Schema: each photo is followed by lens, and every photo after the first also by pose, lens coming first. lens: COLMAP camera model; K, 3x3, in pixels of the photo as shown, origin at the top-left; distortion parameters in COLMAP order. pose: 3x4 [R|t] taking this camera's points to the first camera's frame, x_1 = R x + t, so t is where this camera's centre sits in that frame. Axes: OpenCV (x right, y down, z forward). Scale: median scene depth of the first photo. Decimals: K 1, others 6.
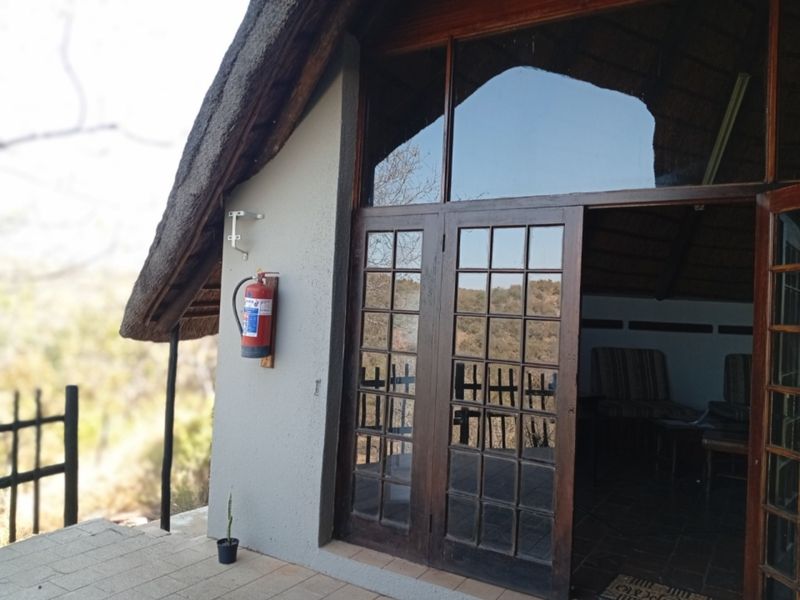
lens RADIAL K [[626.0, 0, 398.5], [0, 626.0, 296.3], [0, 0, 1]] dist [0.059403, -0.074073]
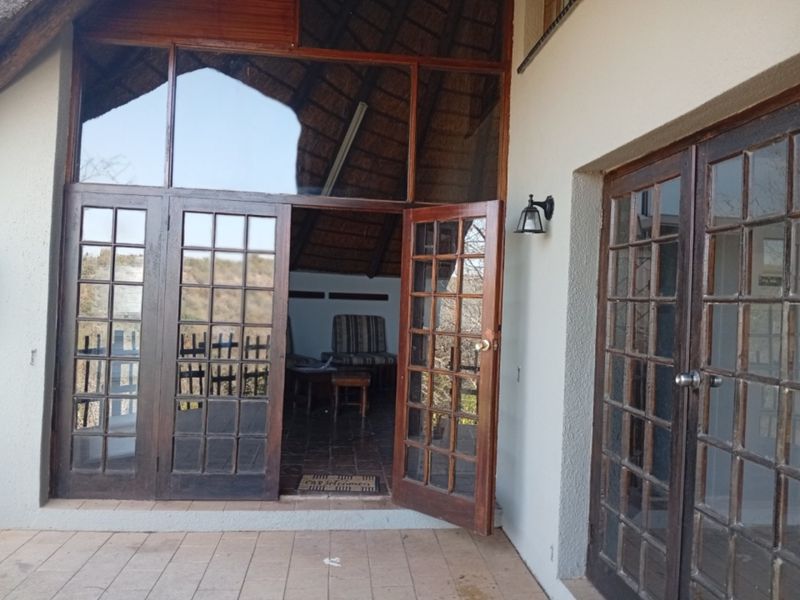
lens RADIAL K [[626.0, 0, 400.1], [0, 626.0, 294.2], [0, 0, 1]] dist [0.059403, -0.074073]
pose [[0.804235, -0.010085, 0.594226, -0.279327], [-0.018305, 0.998961, 0.041728, -0.011287], [-0.594030, -0.044436, 0.803215, -0.192882]]
